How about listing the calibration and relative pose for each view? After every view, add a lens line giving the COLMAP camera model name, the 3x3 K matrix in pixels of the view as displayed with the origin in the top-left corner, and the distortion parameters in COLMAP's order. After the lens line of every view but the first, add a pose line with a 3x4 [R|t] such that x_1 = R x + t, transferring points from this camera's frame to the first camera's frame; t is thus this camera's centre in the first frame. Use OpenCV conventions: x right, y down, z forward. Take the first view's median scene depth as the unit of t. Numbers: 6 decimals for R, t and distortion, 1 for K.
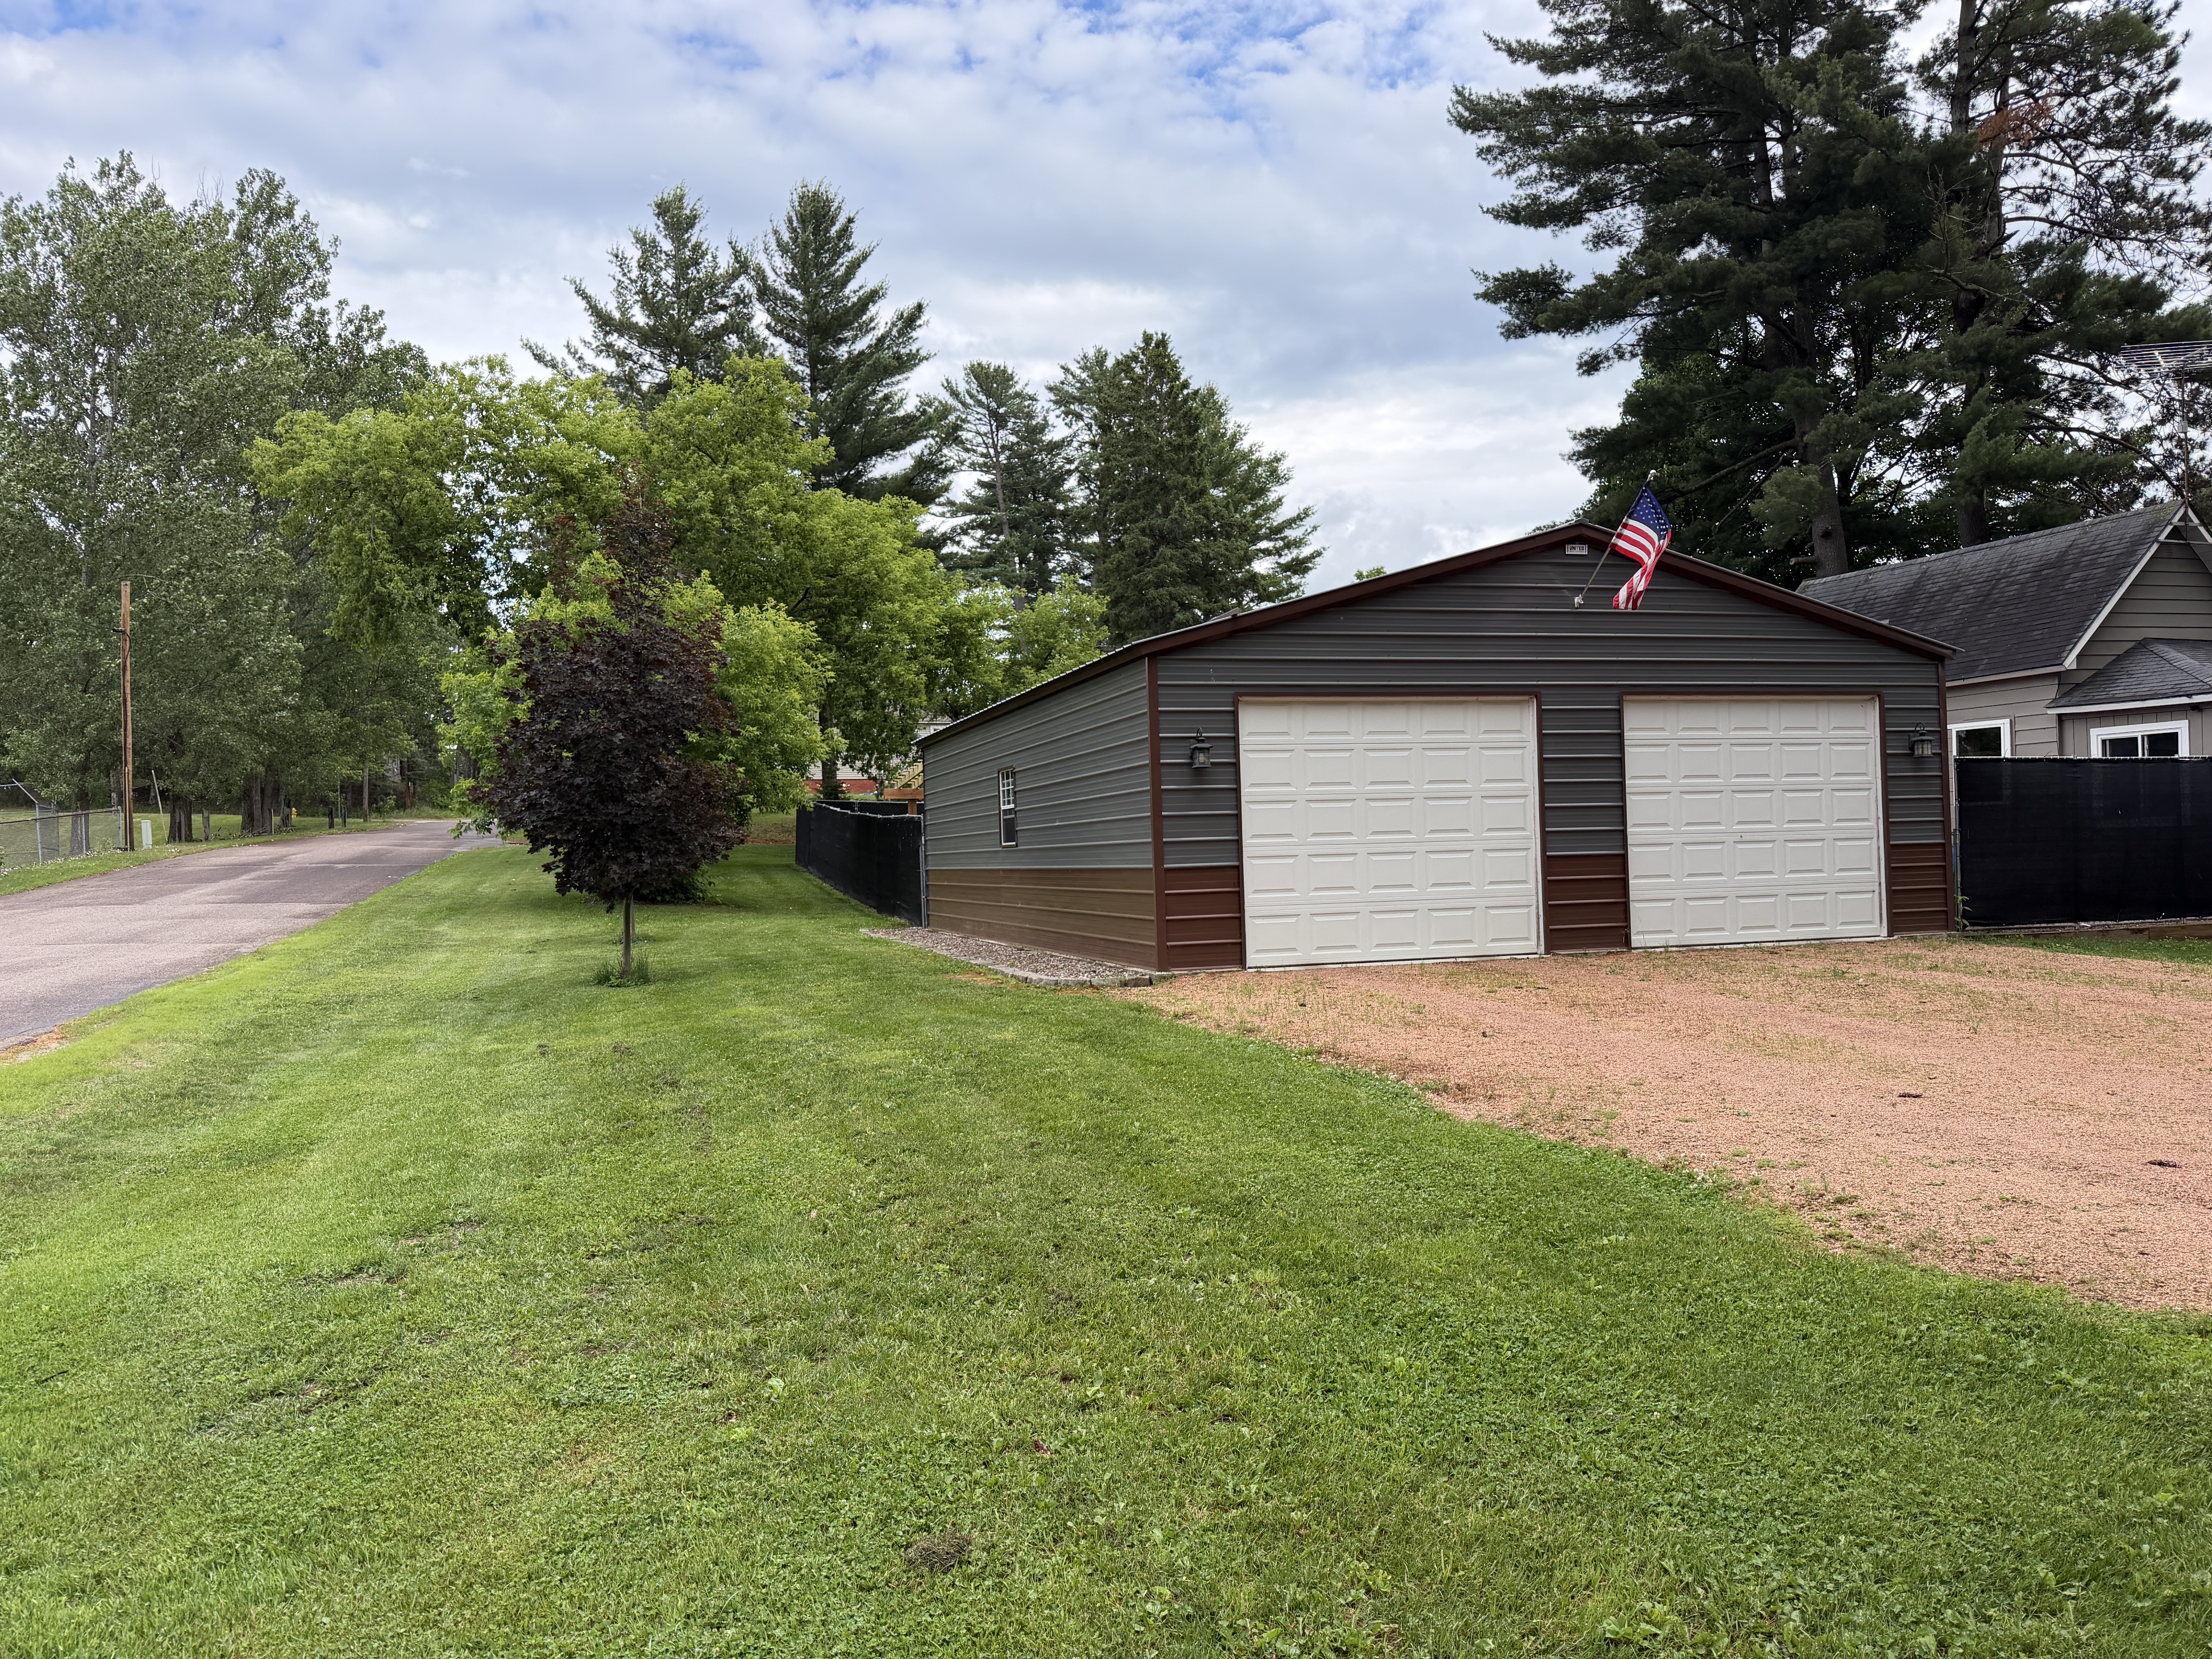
lens RADIAL K [[1550.4, 0, 1122.1], [0, 1550.4, 823.6], [0, 0, 1]] dist [0.010290, -0.012940]
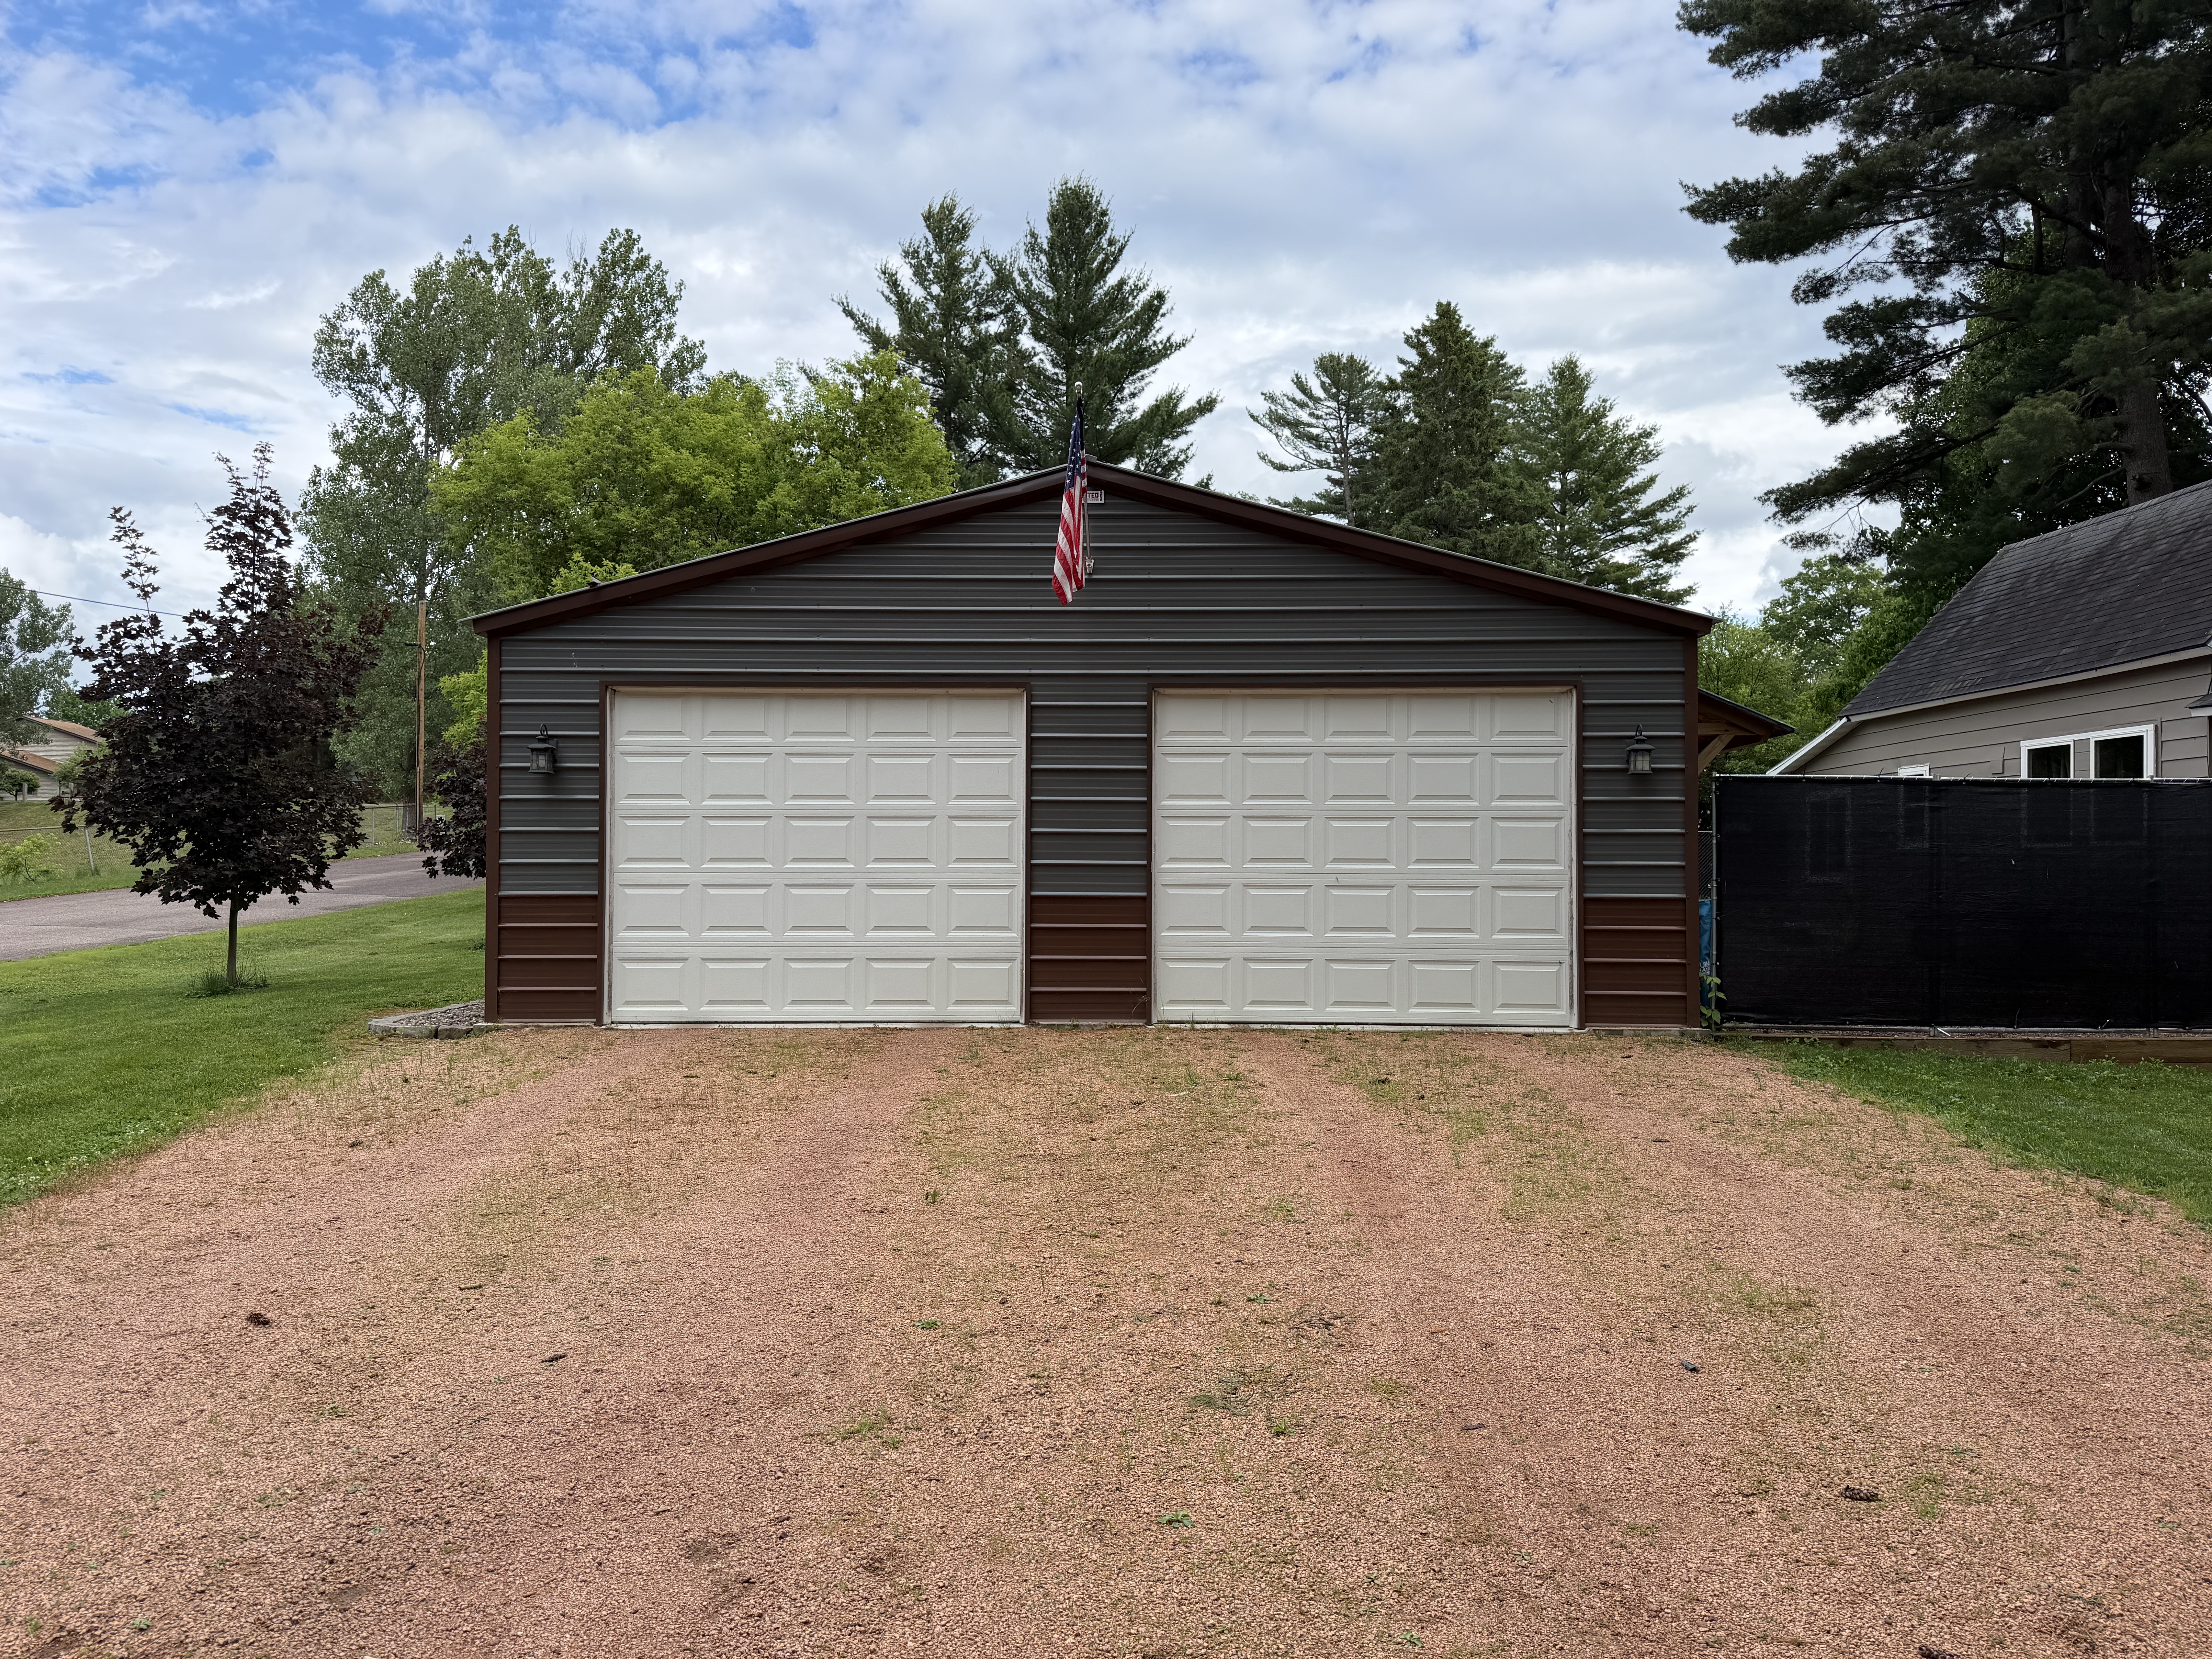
lens RADIAL K [[1550.4, 0, 1079.2], [0, 1550.4, 852.2], [0, 0, 1]] dist [0.010290, -0.012940]
pose [[0.939682, 0.029250, -0.340796, 0.148402], [-0.024814, 0.999541, 0.017368, -0.004046], [0.341147, -0.007864, 0.939977, 0.073299]]
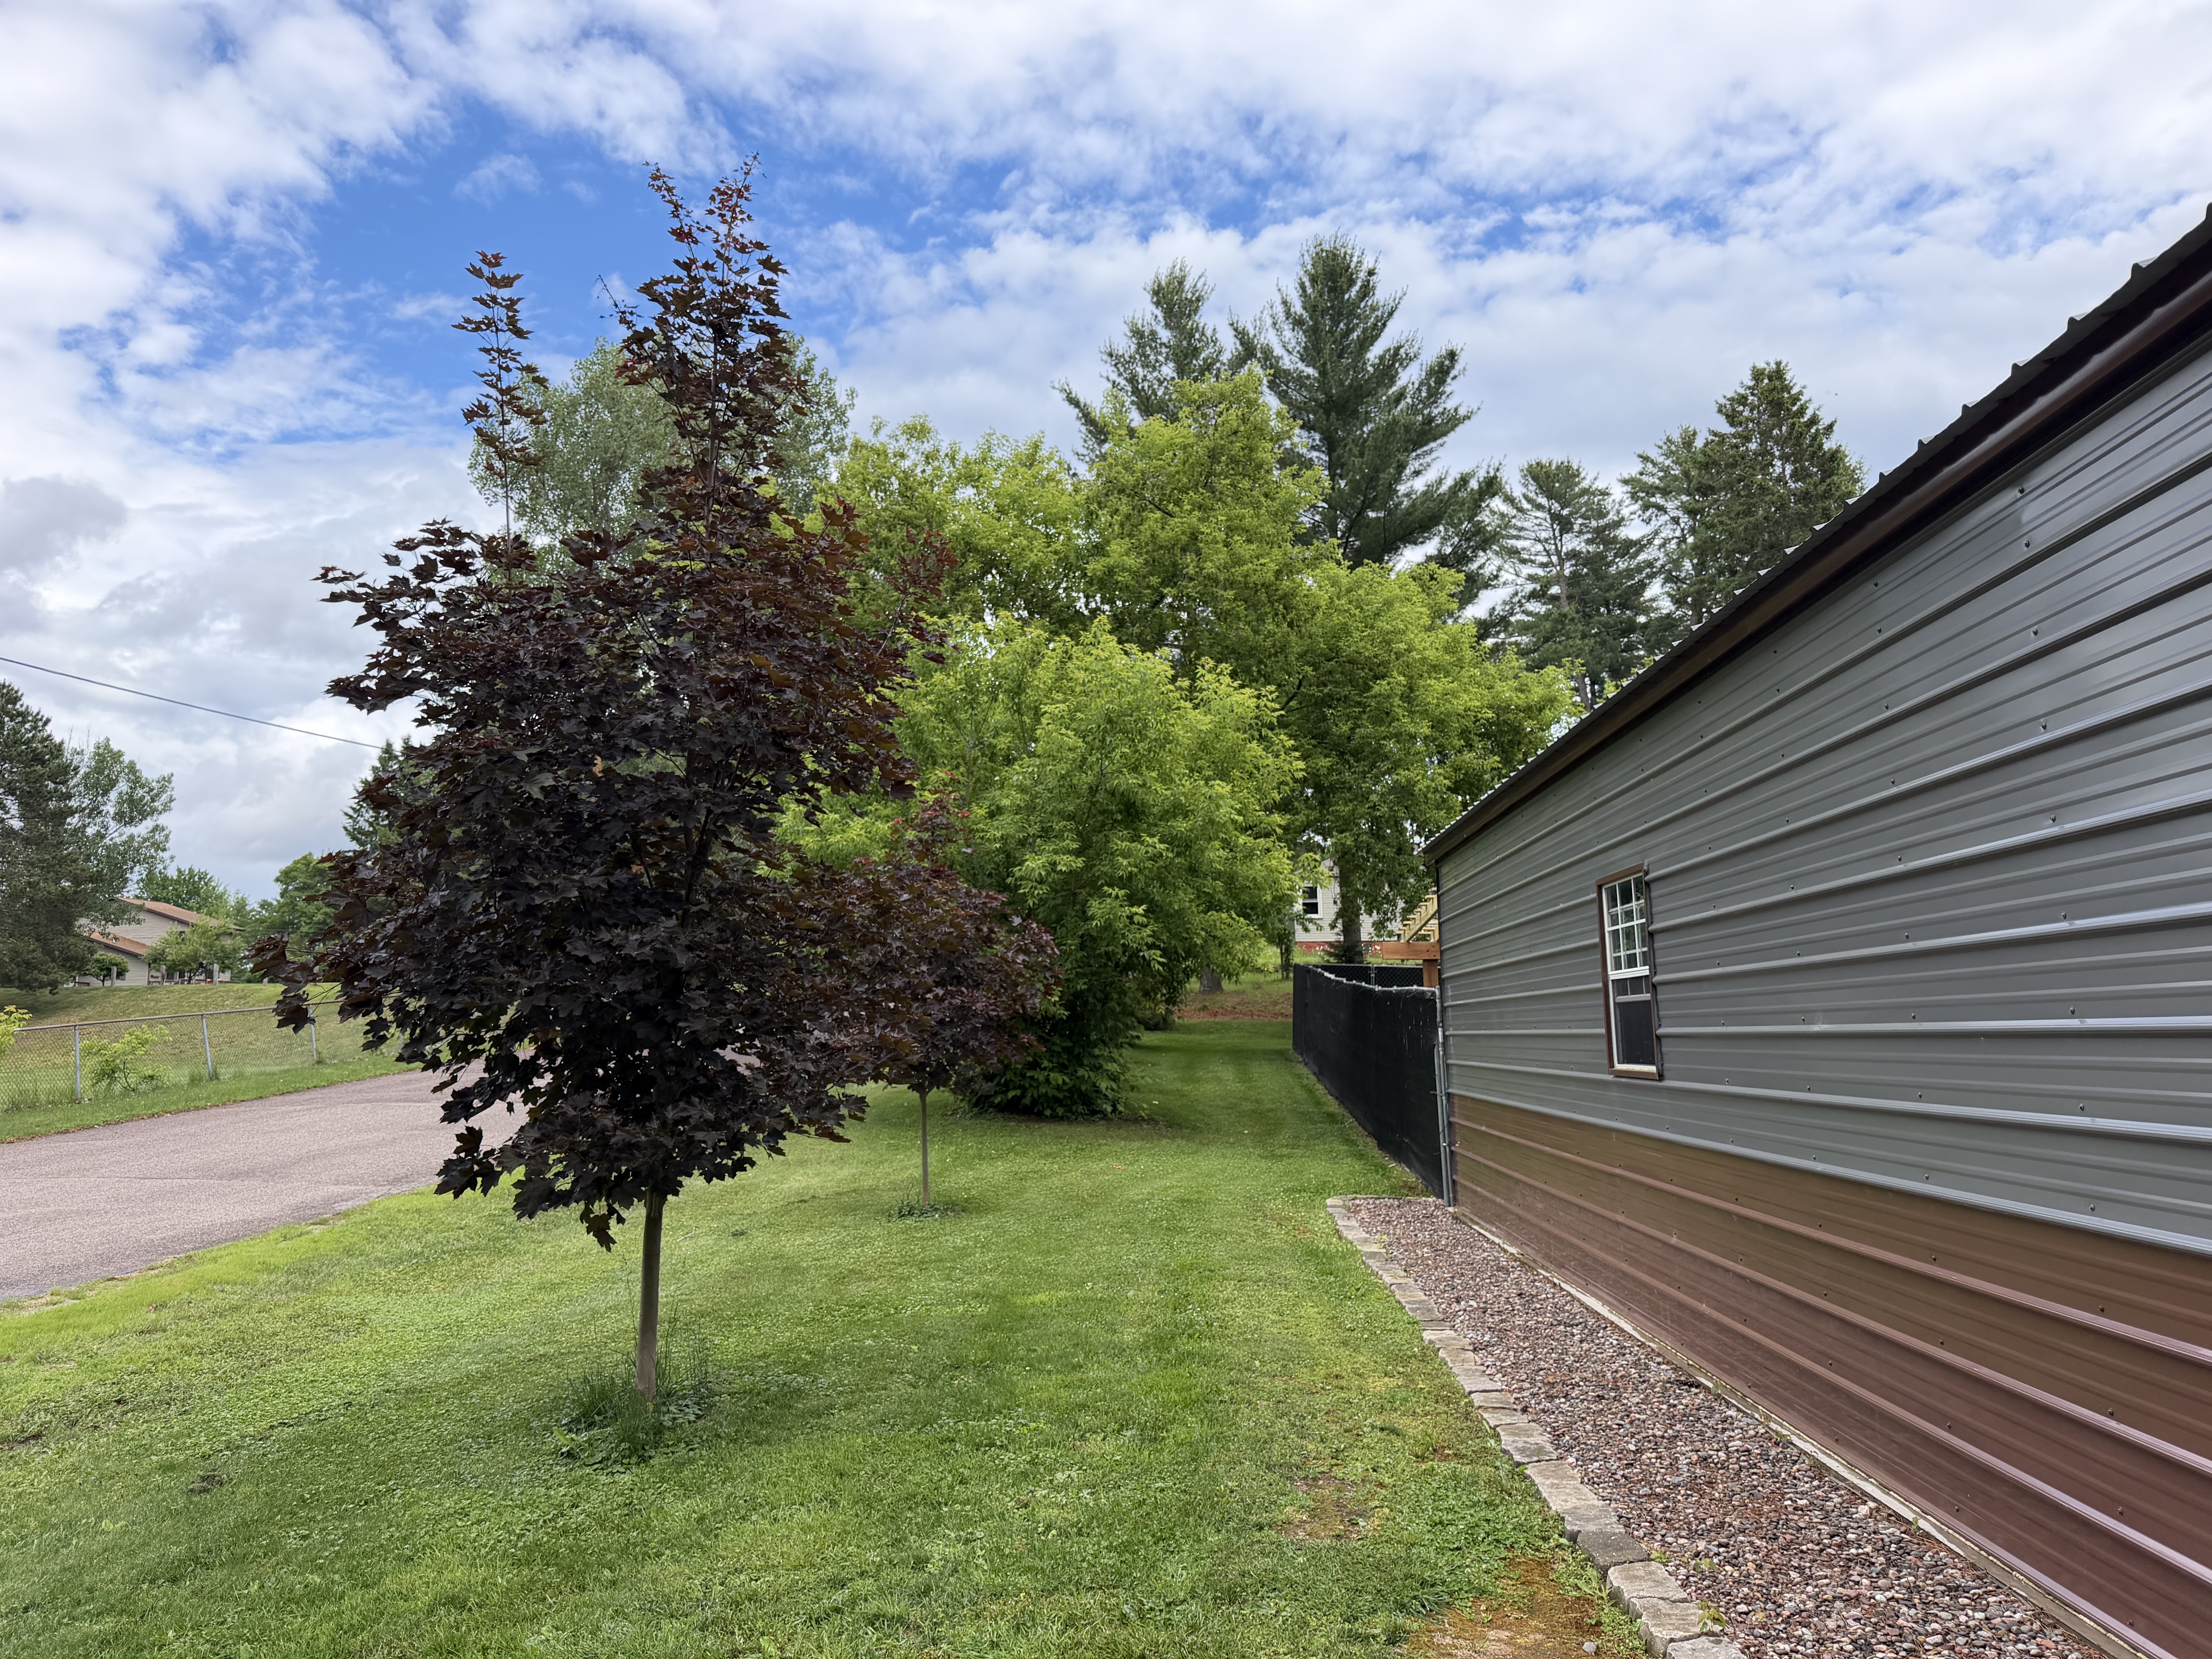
lens RADIAL K [[1550.4, 0, 1073.0], [0, 1550.4, 842.8], [0, 0, 1]] dist [0.010290, -0.012940]
pose [[0.924699, -0.033040, -0.379263, -0.015533], [-0.002507, 0.995677, -0.092852, -0.002688], [0.380691, 0.086811, 0.920618, 0.185955]]
